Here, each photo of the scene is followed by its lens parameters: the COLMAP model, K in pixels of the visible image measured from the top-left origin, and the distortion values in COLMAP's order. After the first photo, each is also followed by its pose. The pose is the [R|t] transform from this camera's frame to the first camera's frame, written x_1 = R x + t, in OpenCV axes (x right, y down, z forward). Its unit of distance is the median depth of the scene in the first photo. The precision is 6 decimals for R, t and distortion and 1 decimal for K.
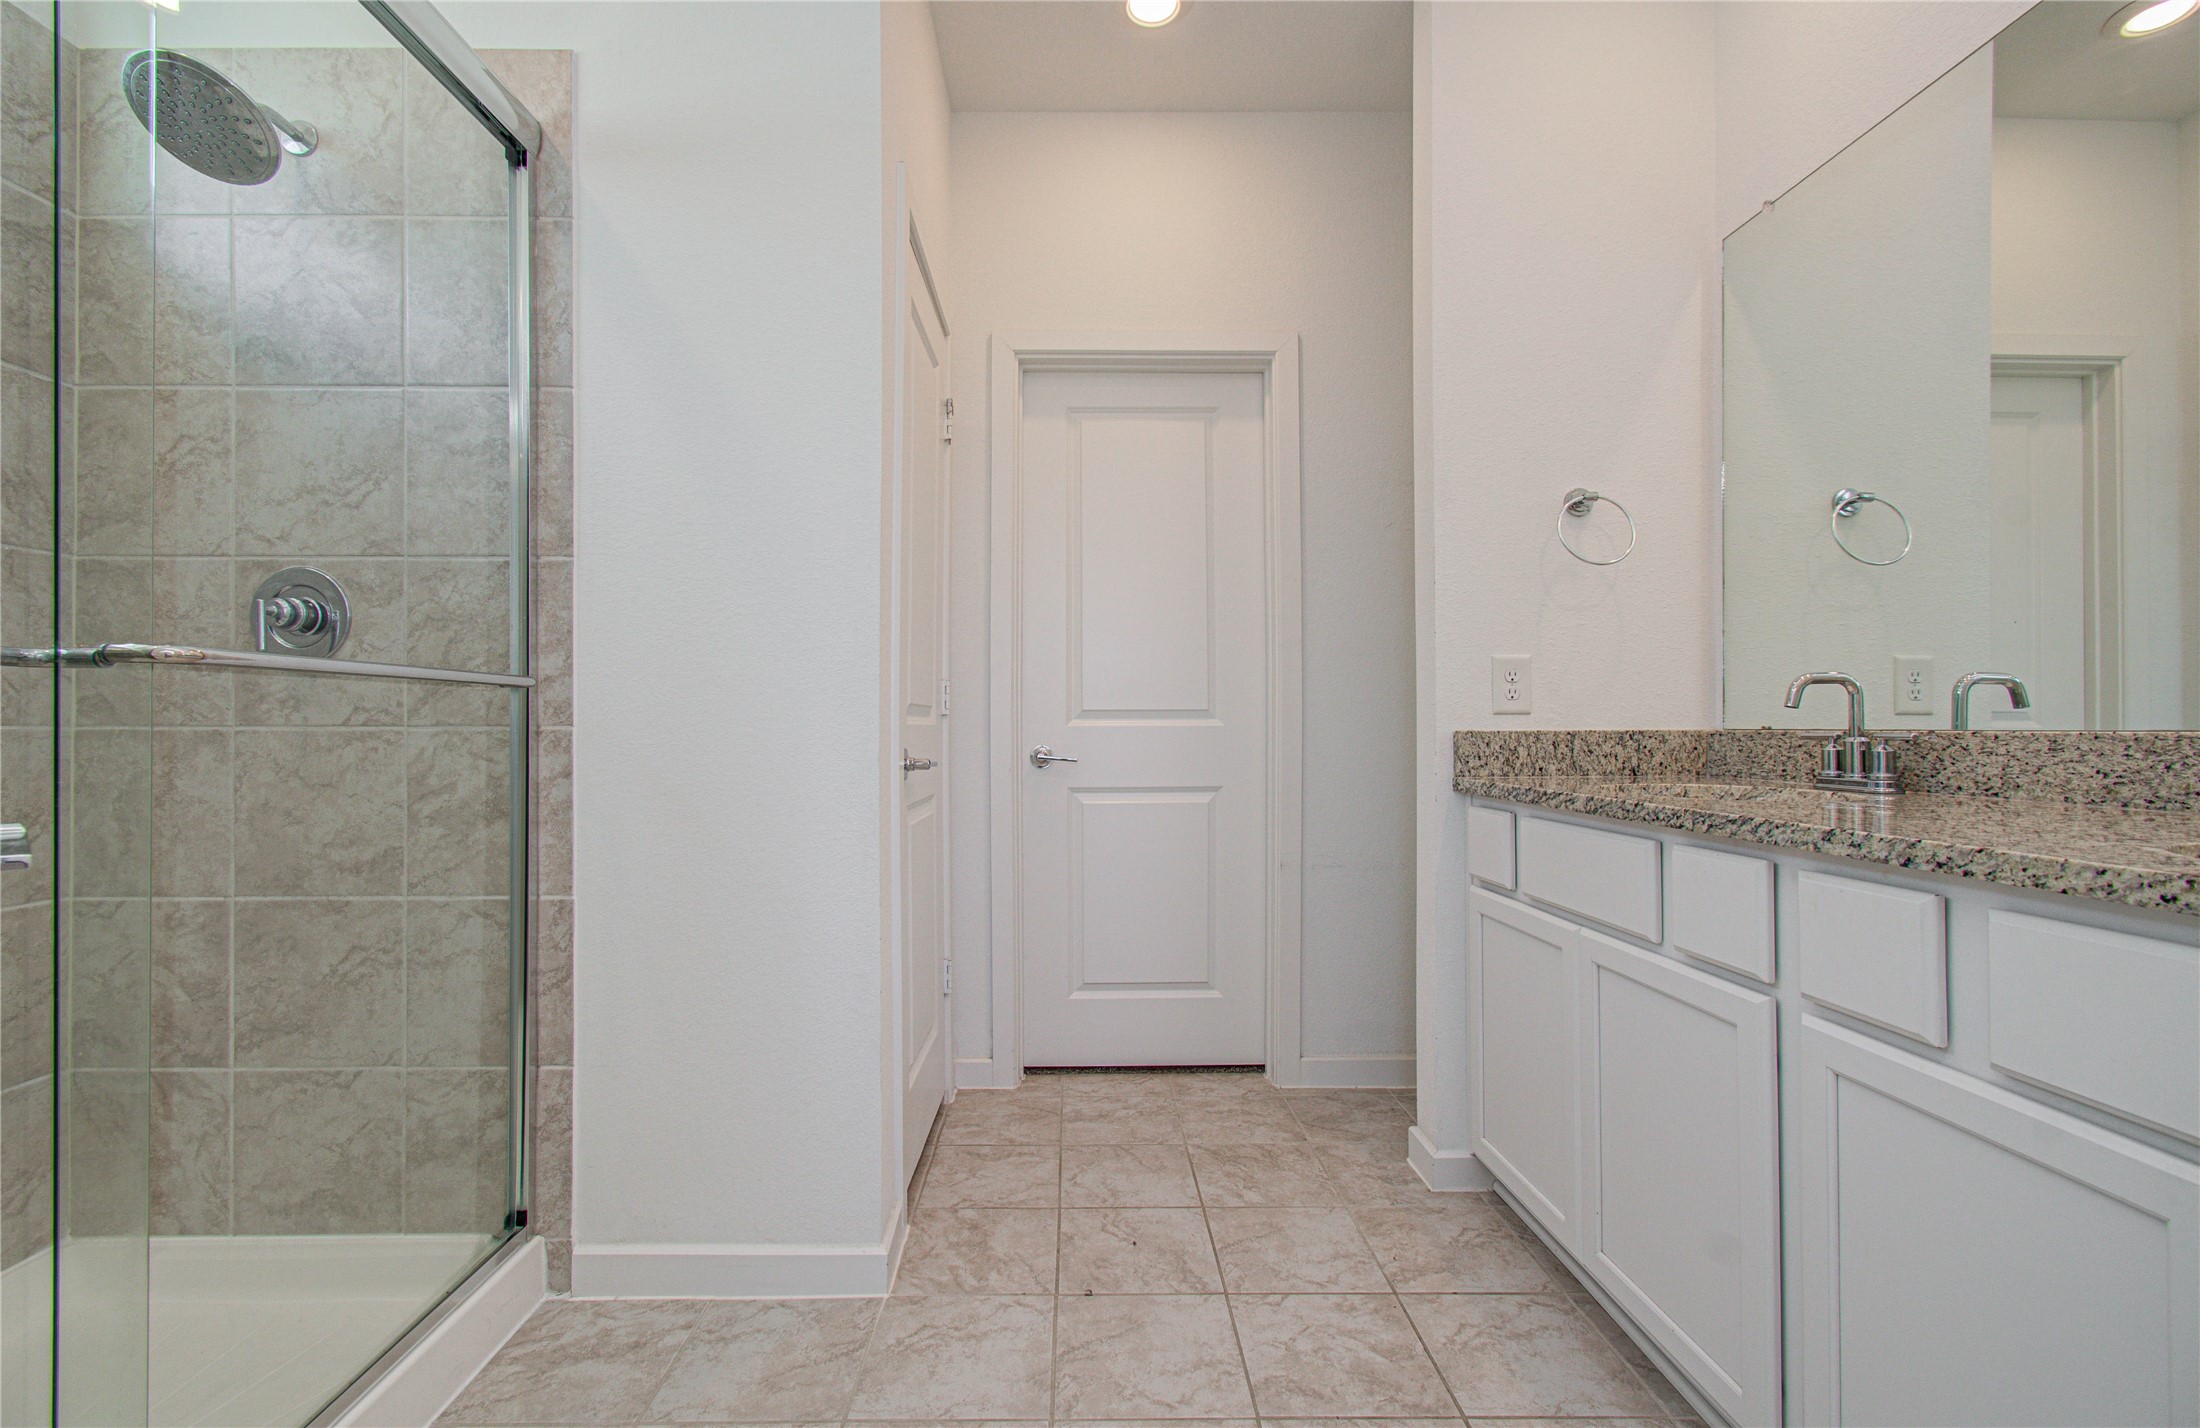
lens RADIAL K [[987.9, 0, 1051.6], [0, 987.9, 728.9], [0, 0, 1]] dist [0.002583, 0.000613]
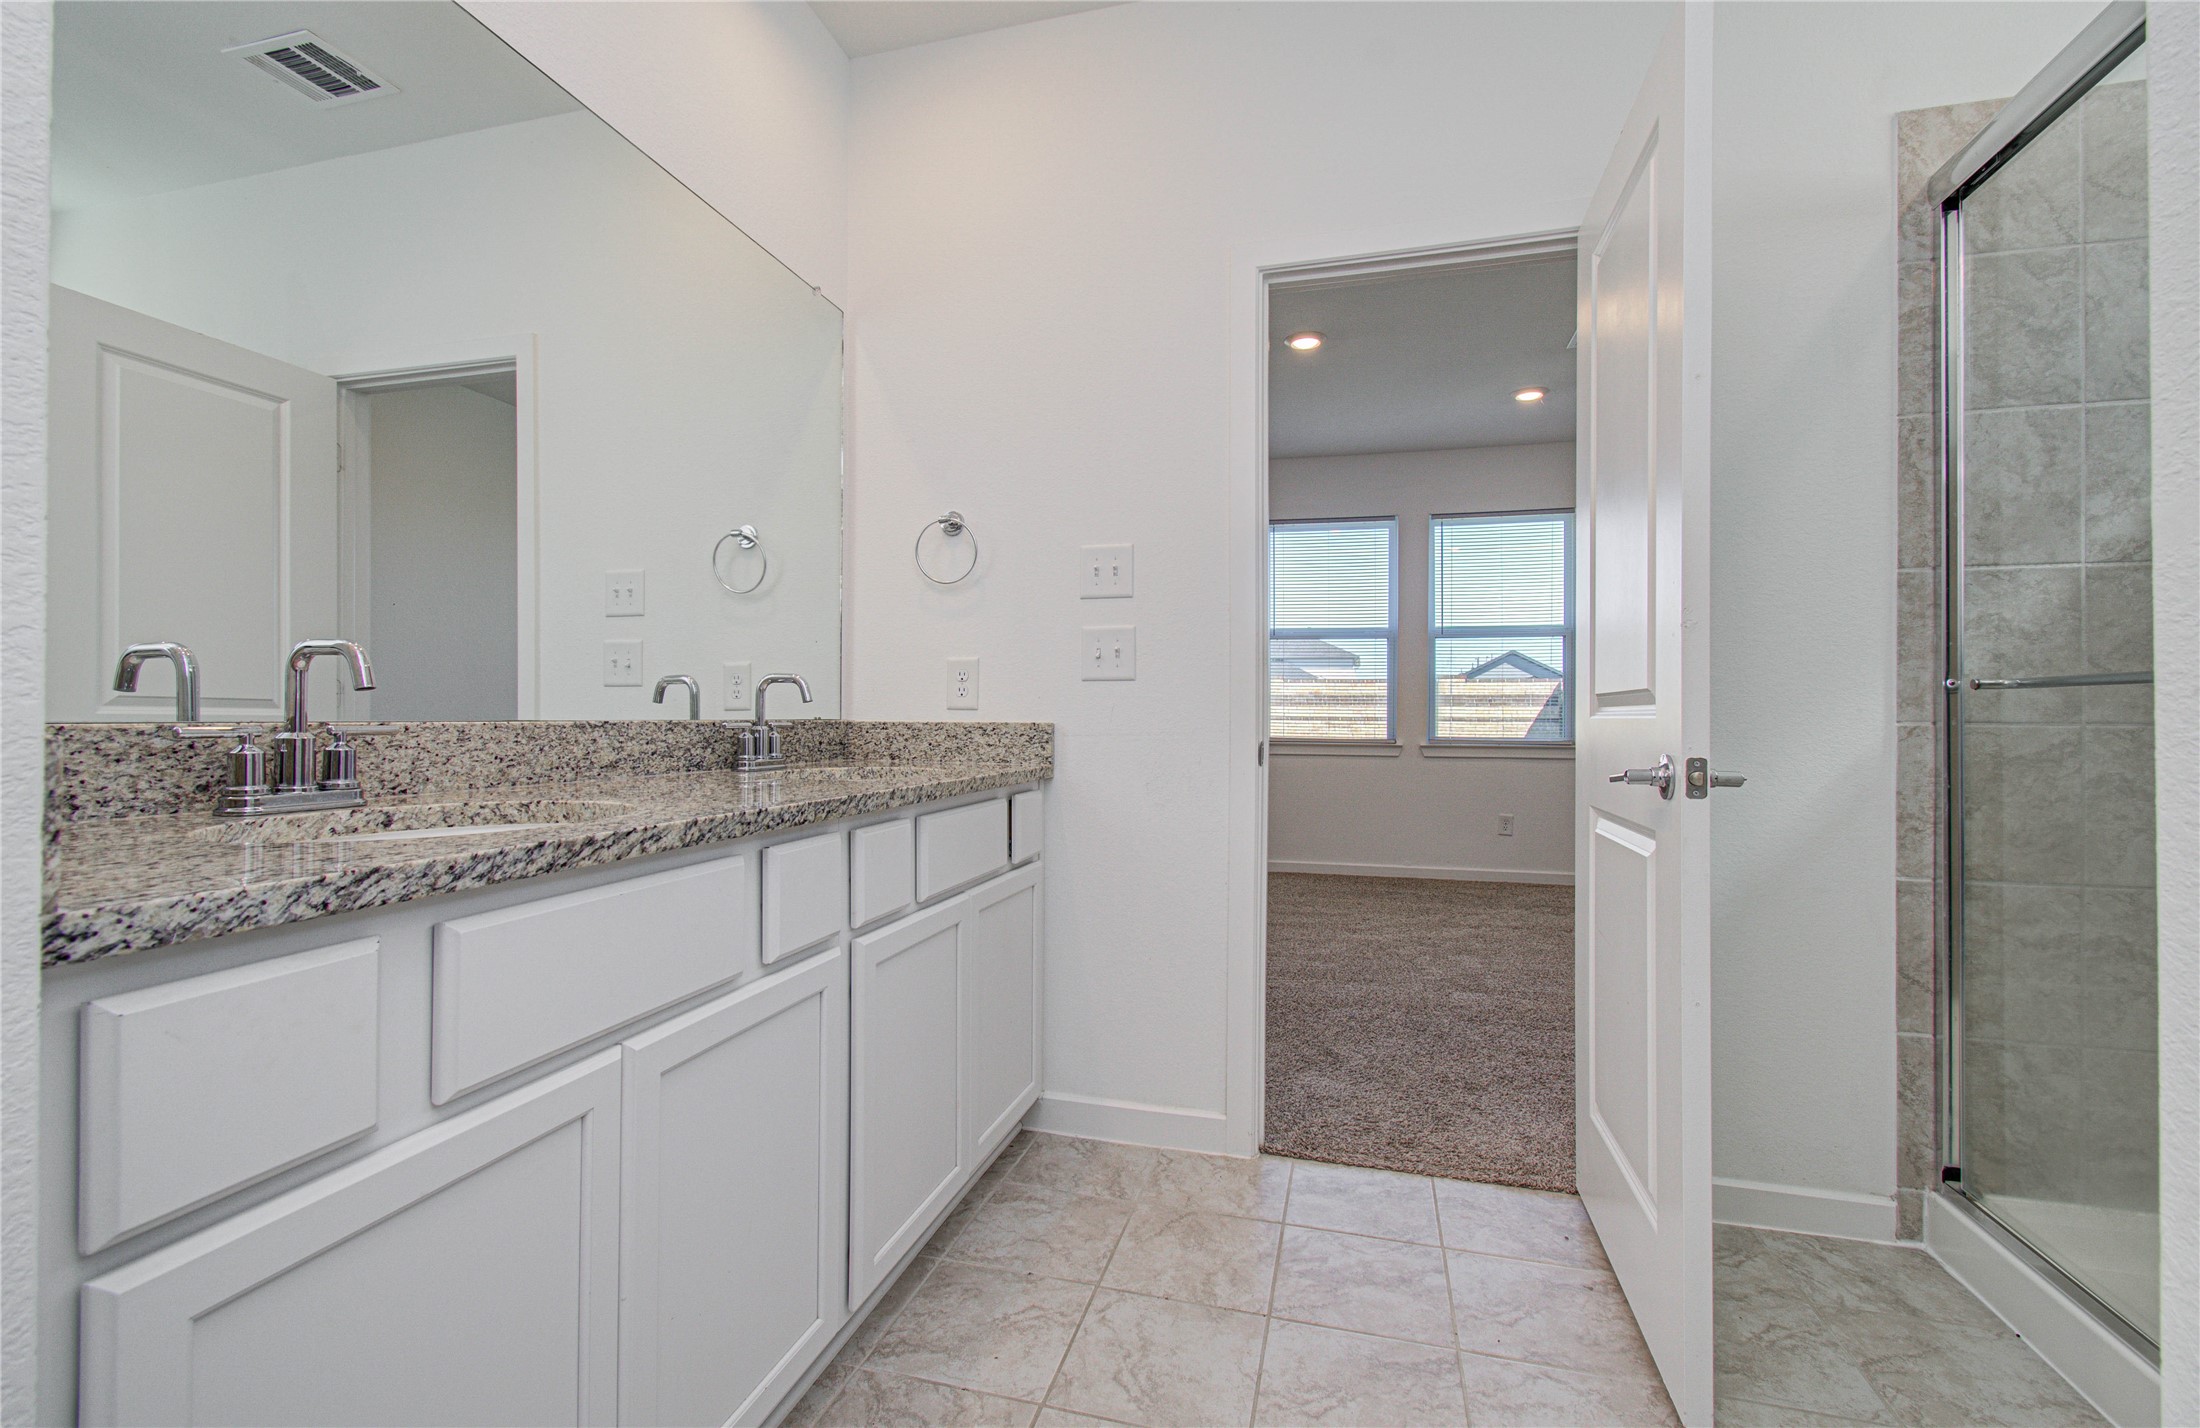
lens RADIAL K [[987.9, 0, 1051.6], [0, 987.9, 728.9], [0, 0, 1]] dist [0.002583, 0.000613]
pose [[-0.960879, -0.004732, 0.276929, 0.133973], [-0.000903, 0.999902, 0.013955, -0.004983], [-0.276968, 0.013159, -0.960789, 1.781278]]
